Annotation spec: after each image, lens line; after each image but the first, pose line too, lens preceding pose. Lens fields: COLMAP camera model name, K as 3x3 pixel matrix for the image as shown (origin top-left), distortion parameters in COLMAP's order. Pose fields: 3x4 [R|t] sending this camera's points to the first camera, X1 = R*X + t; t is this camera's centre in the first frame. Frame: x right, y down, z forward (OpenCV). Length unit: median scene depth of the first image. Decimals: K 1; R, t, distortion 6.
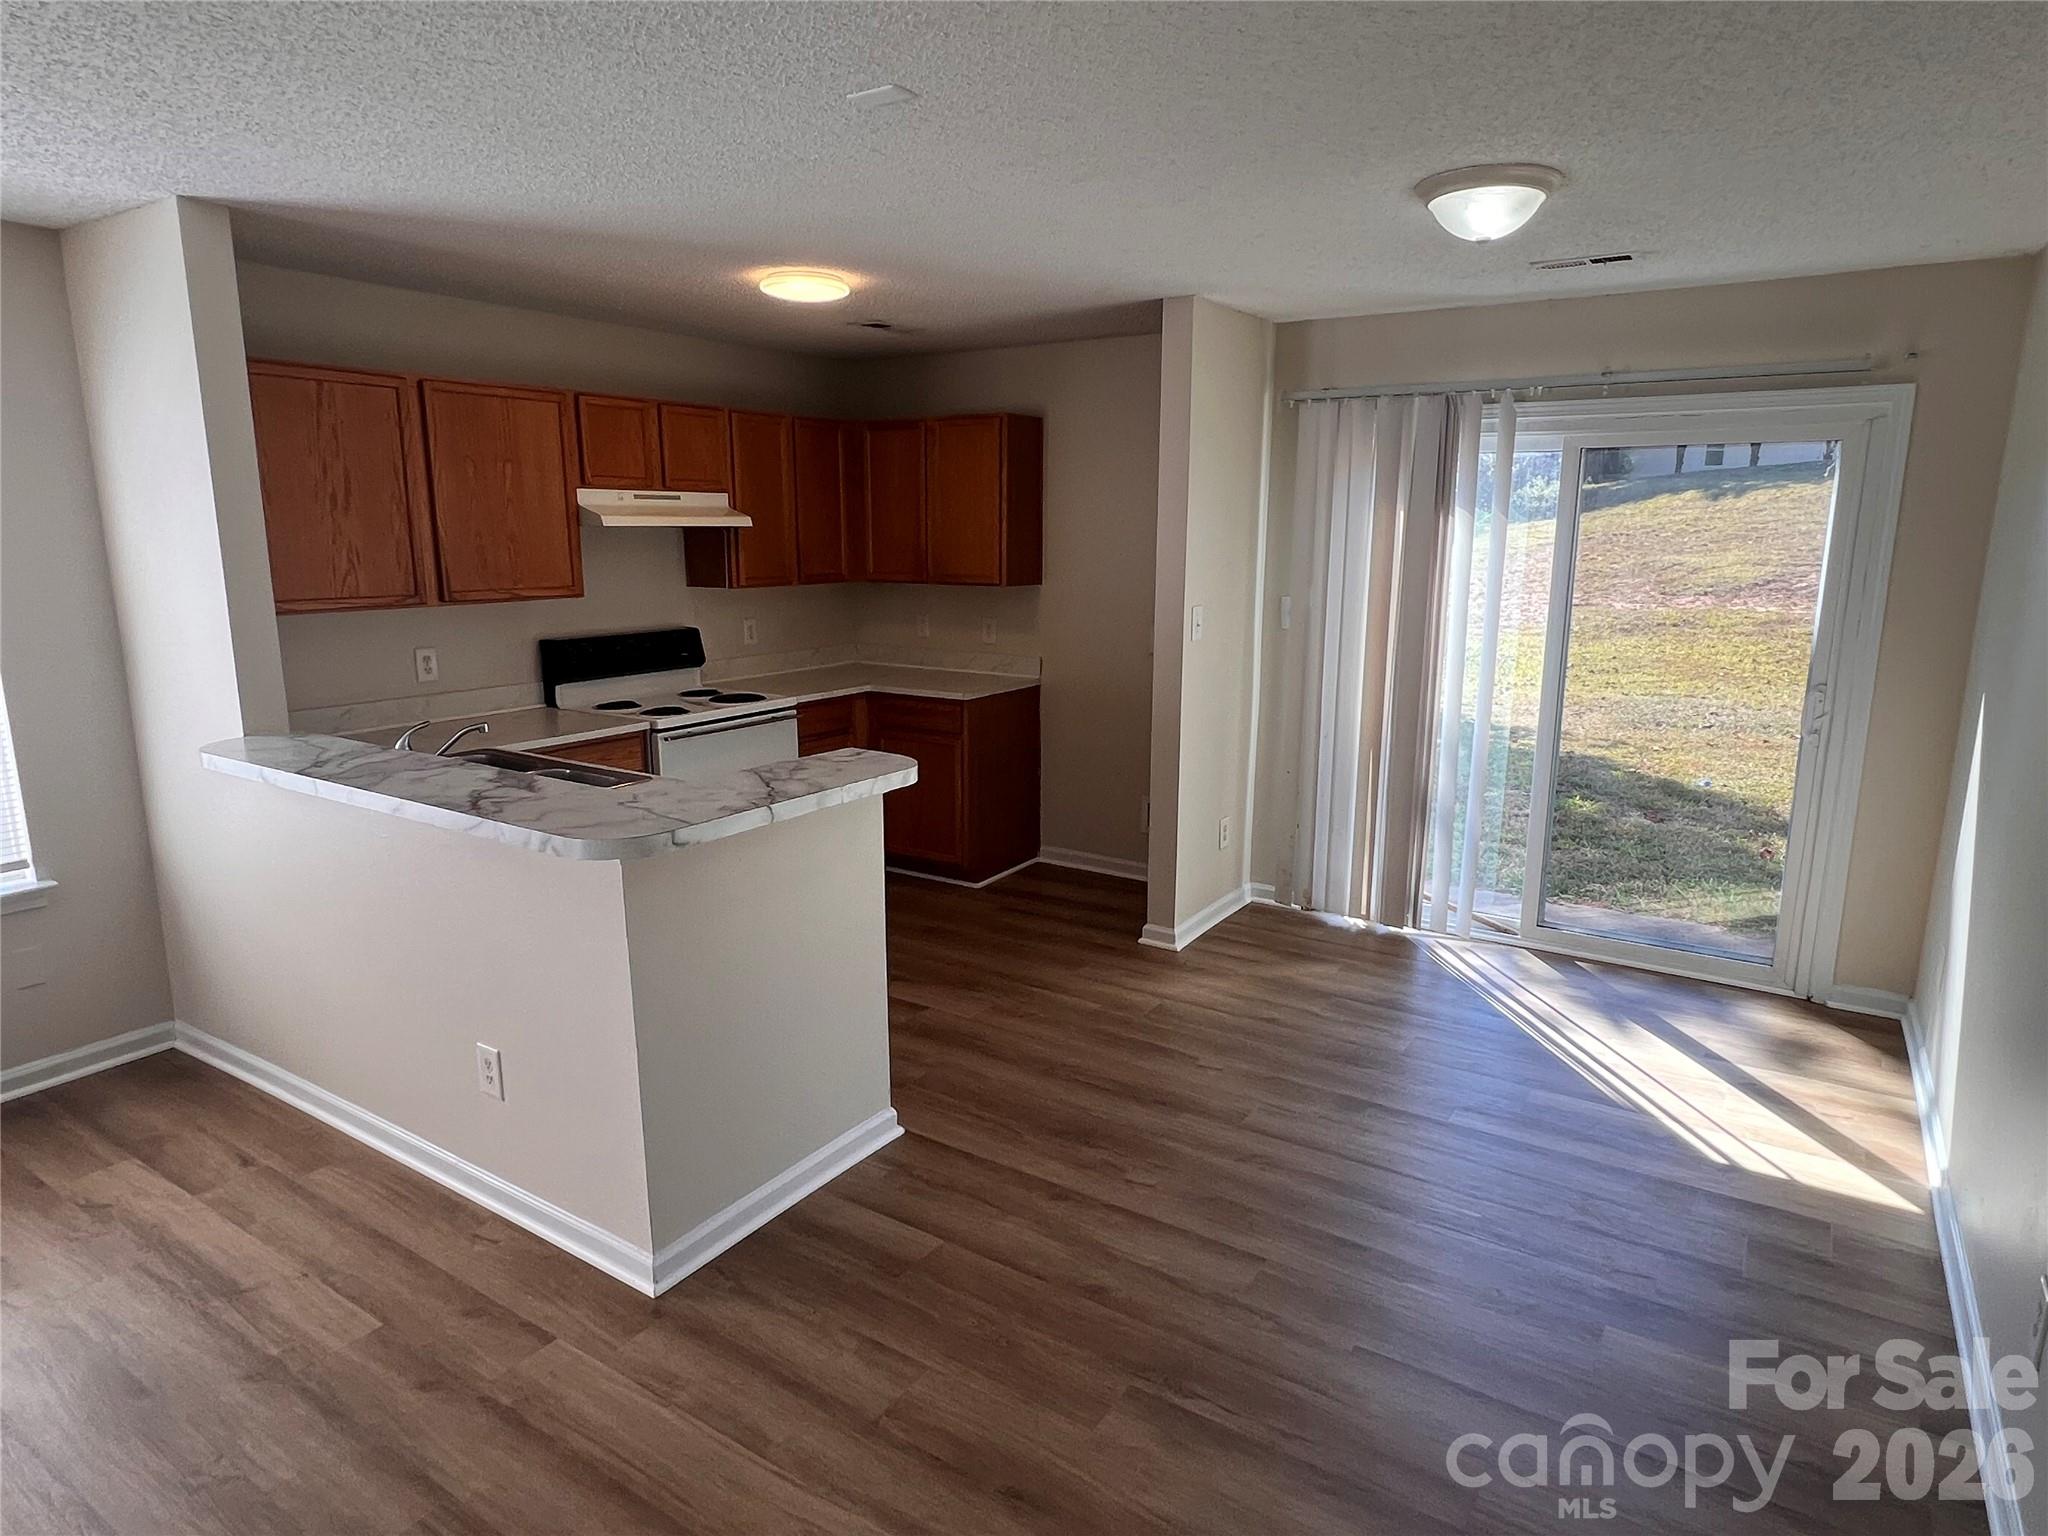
lens RADIAL K [[1191.2, 0, 1033.3], [0, 1191.2, 766.4], [0, 0, 1]] dist [-0.002224, -0.004140]
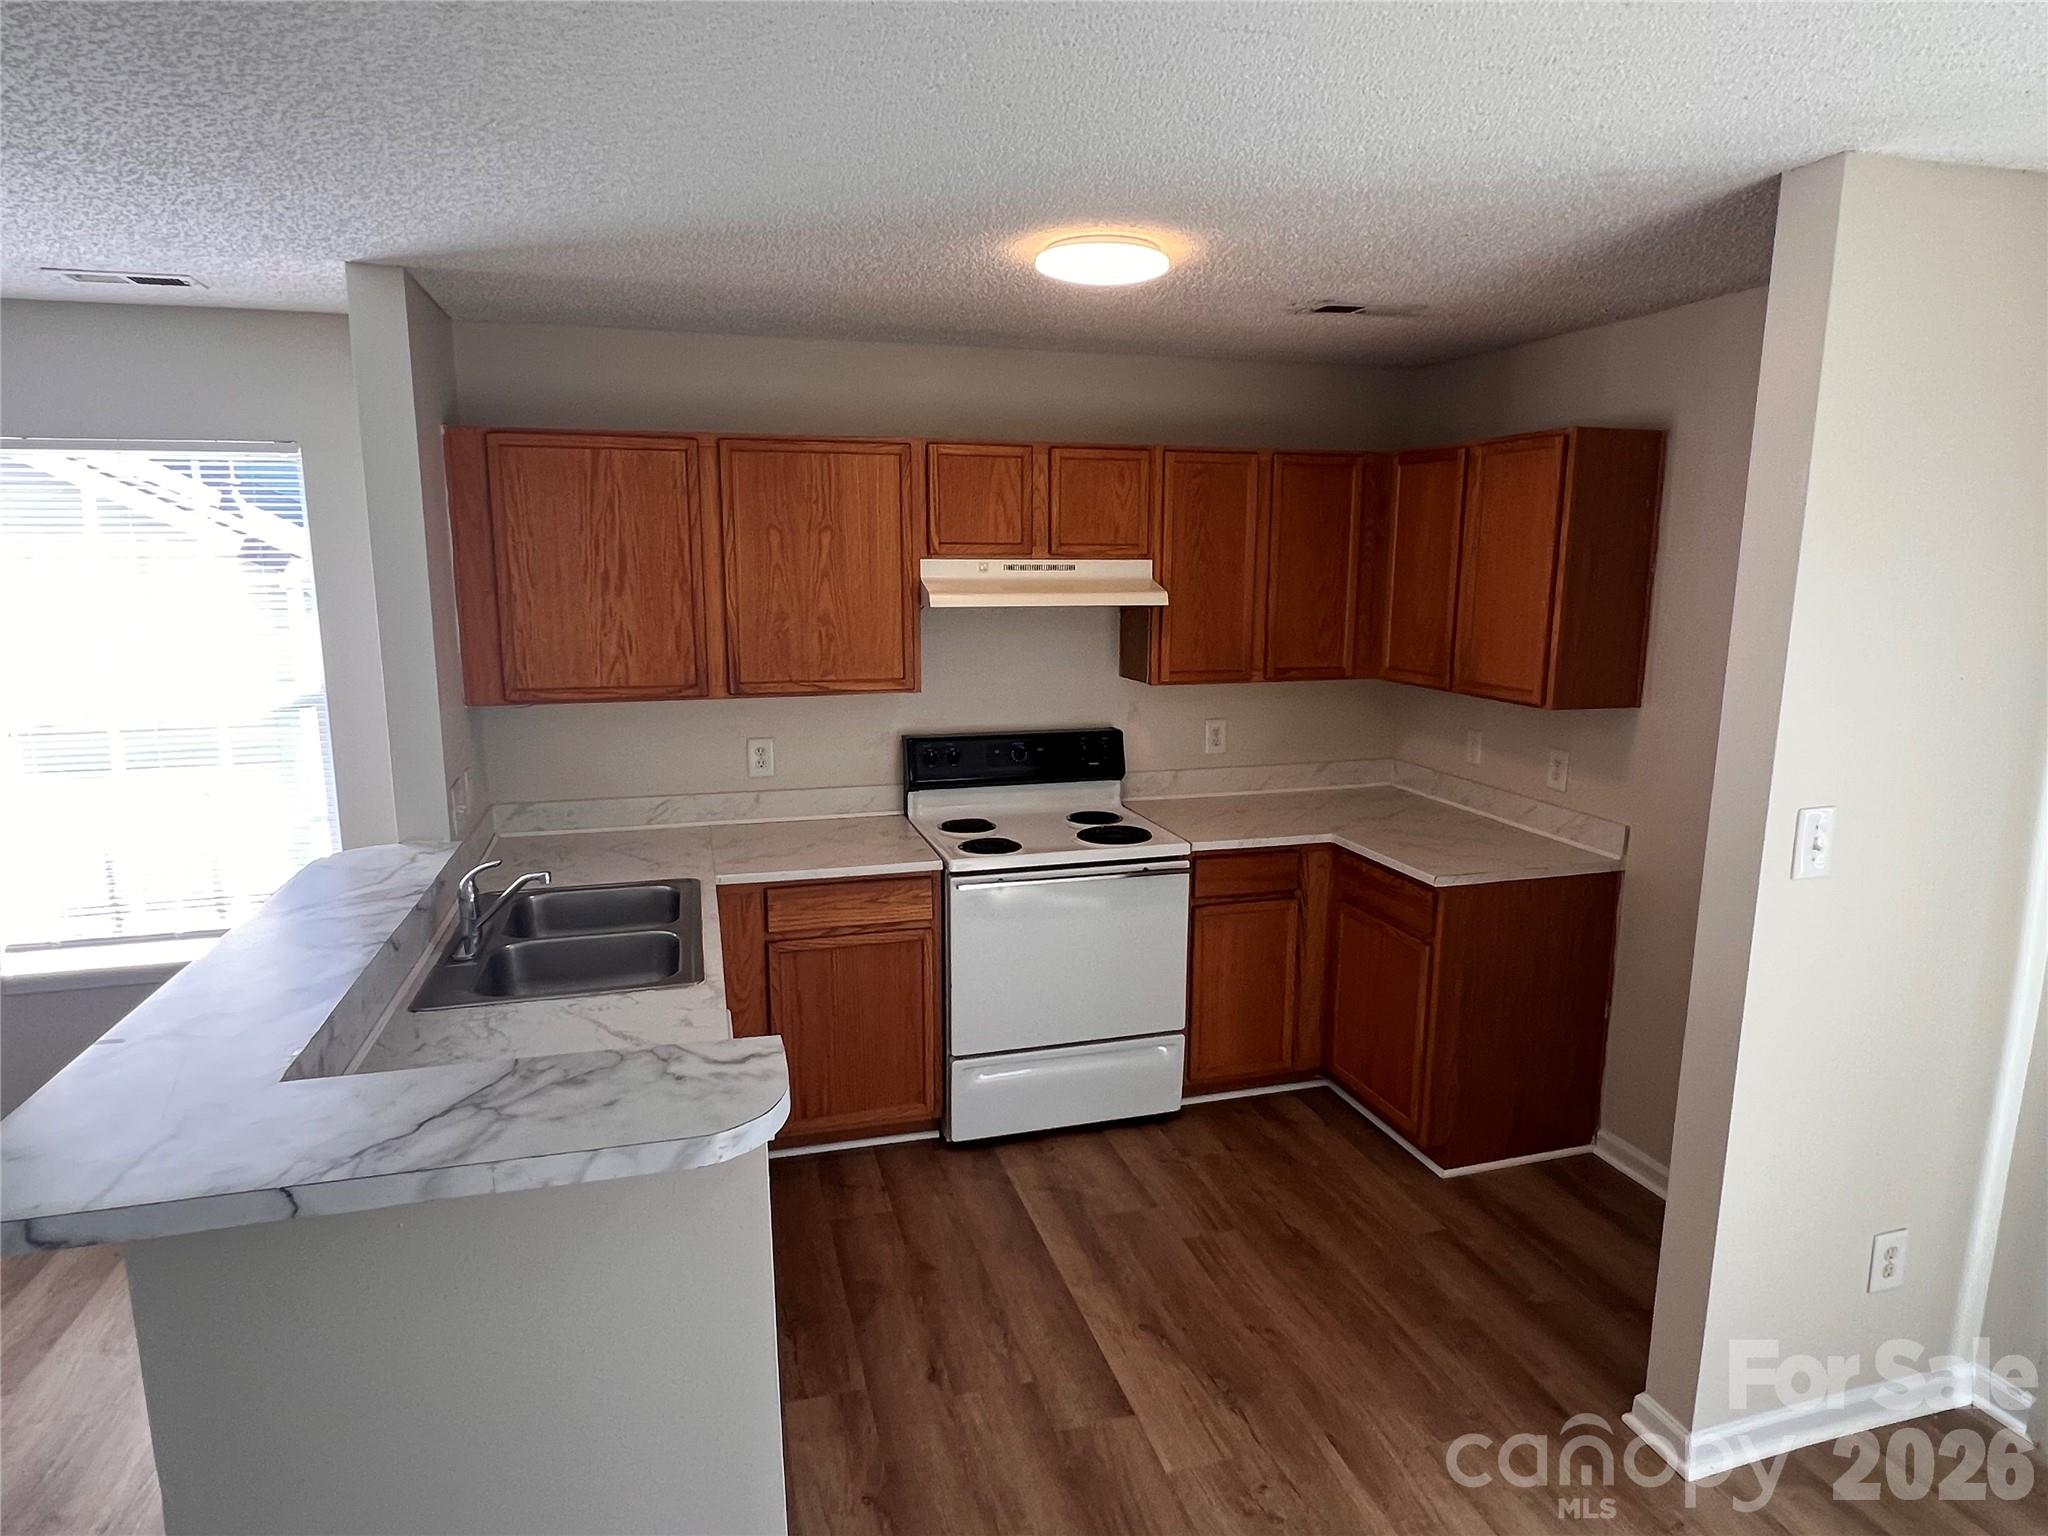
lens RADIAL K [[1191.2, 0, 1030.7], [0, 1191.2, 766.0], [0, 0, 1]] dist [-0.002224, -0.004140]
pose [[0.754746, 0.115607, -0.645750, 0.197391], [-0.131936, 0.990987, 0.023208, -0.115939], [0.642613, 0.067682, 0.763196, 0.416302]]
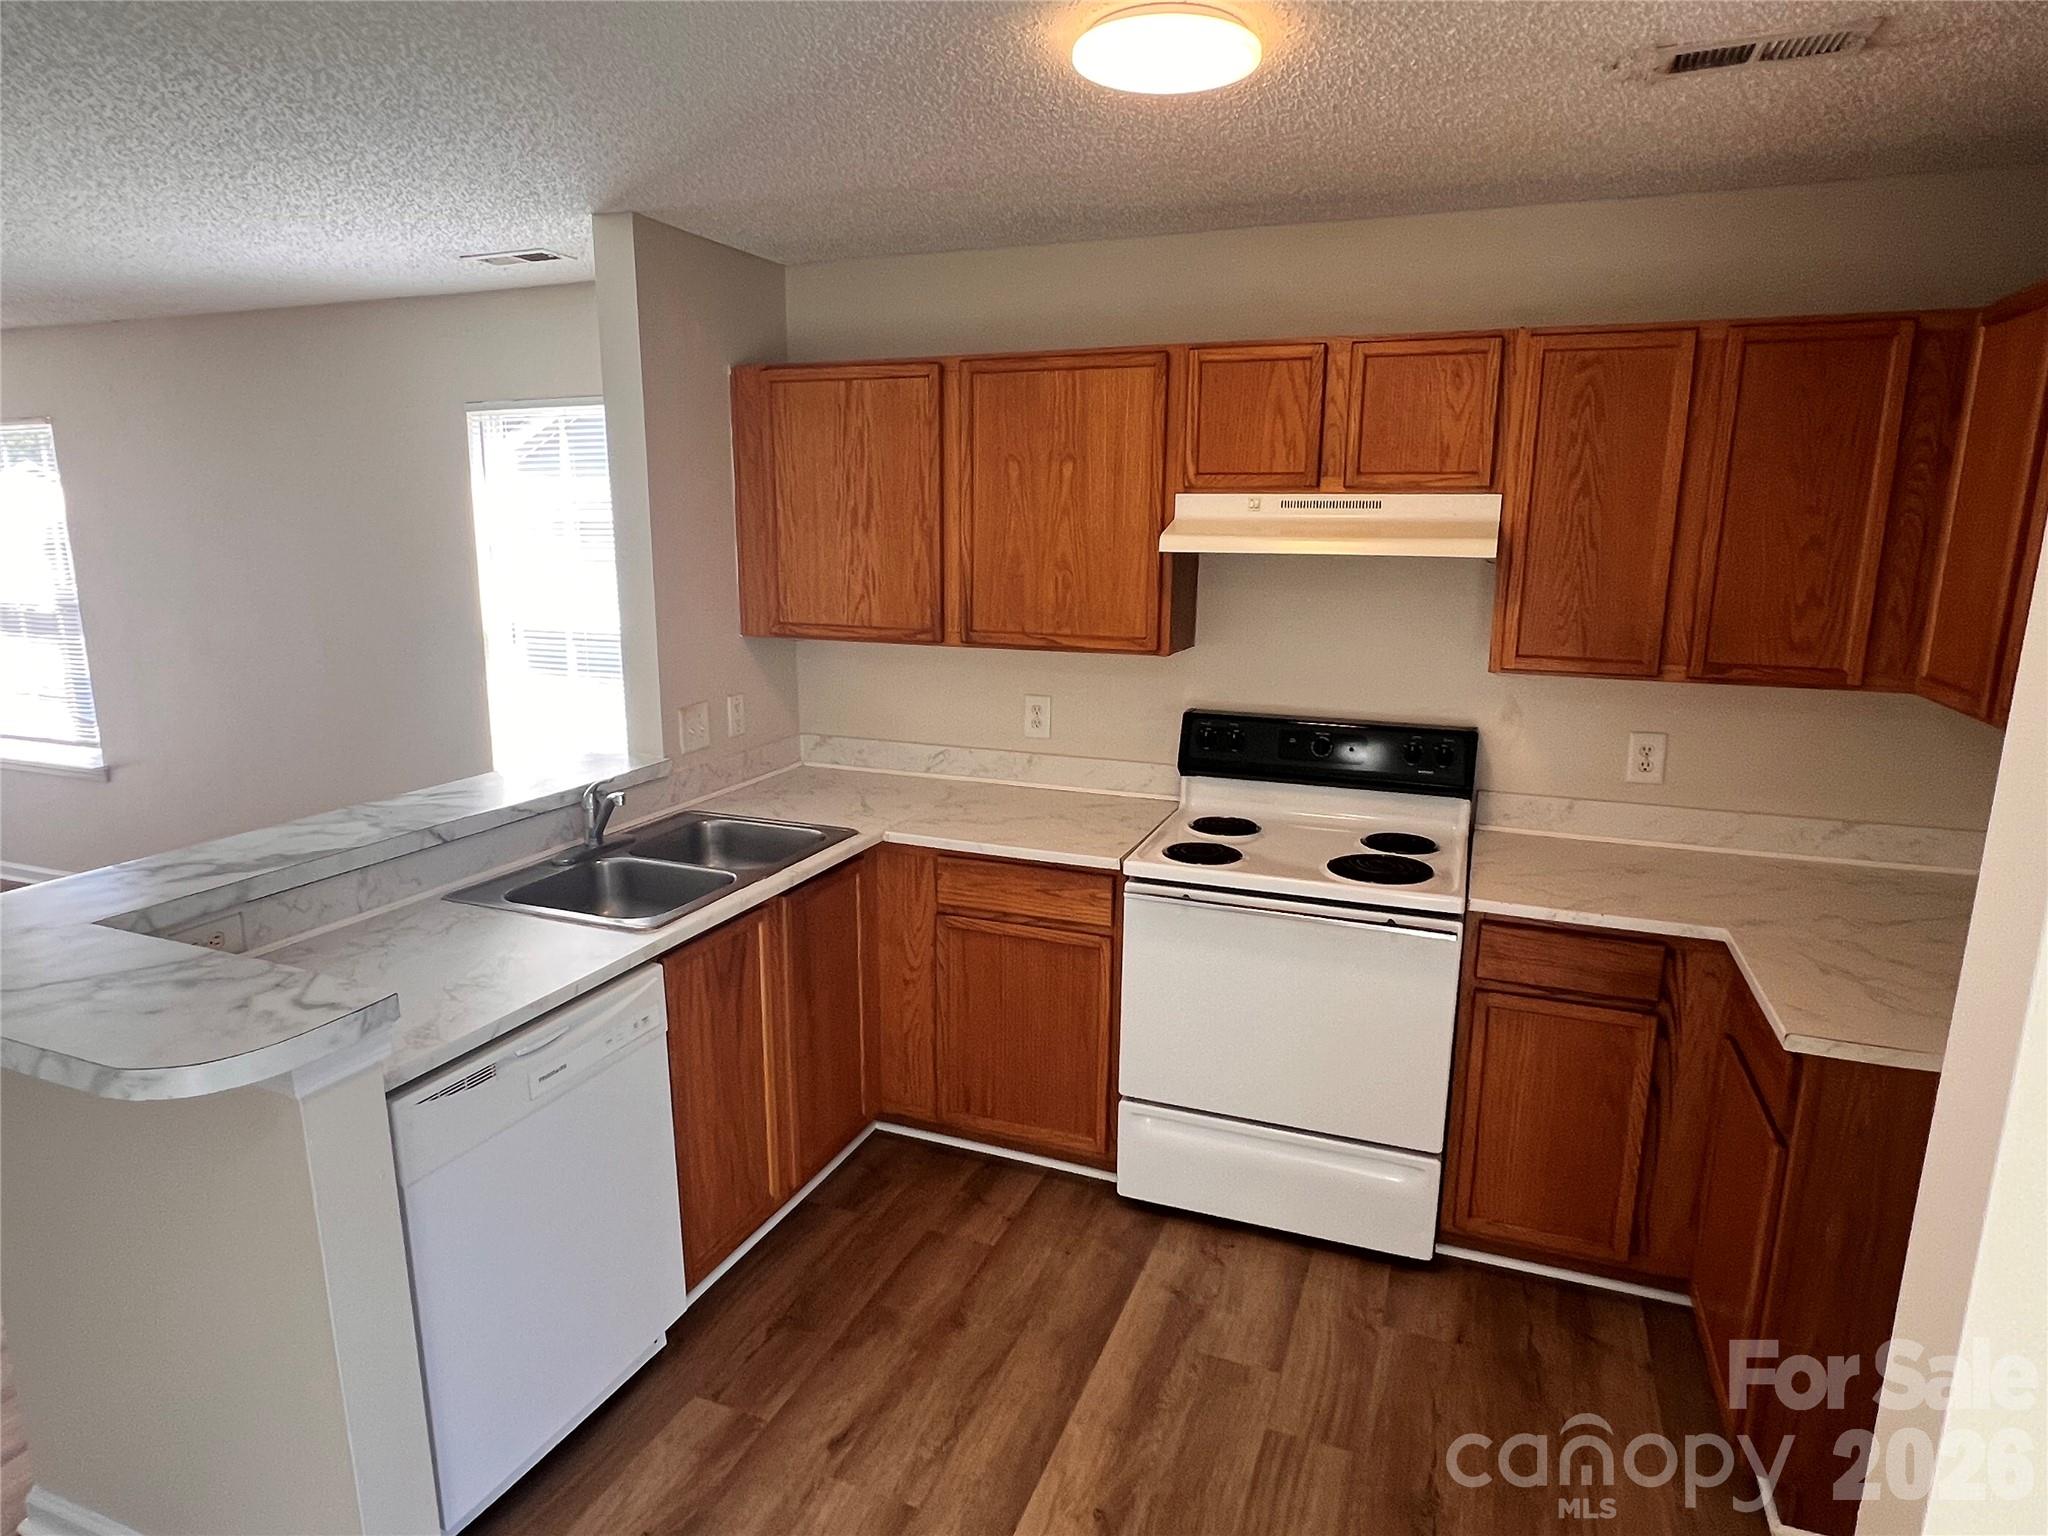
lens RADIAL K [[1191.2, 0, 1019.6], [0, 1191.2, 770.4], [0, 0, 1]] dist [-0.002224, -0.004140]
pose [[0.192830, 0.202064, -0.960201, 0.251159], [-0.202239, 0.965741, 0.162616, -0.164782], [0.960165, 0.162833, 0.227089, 0.745220]]
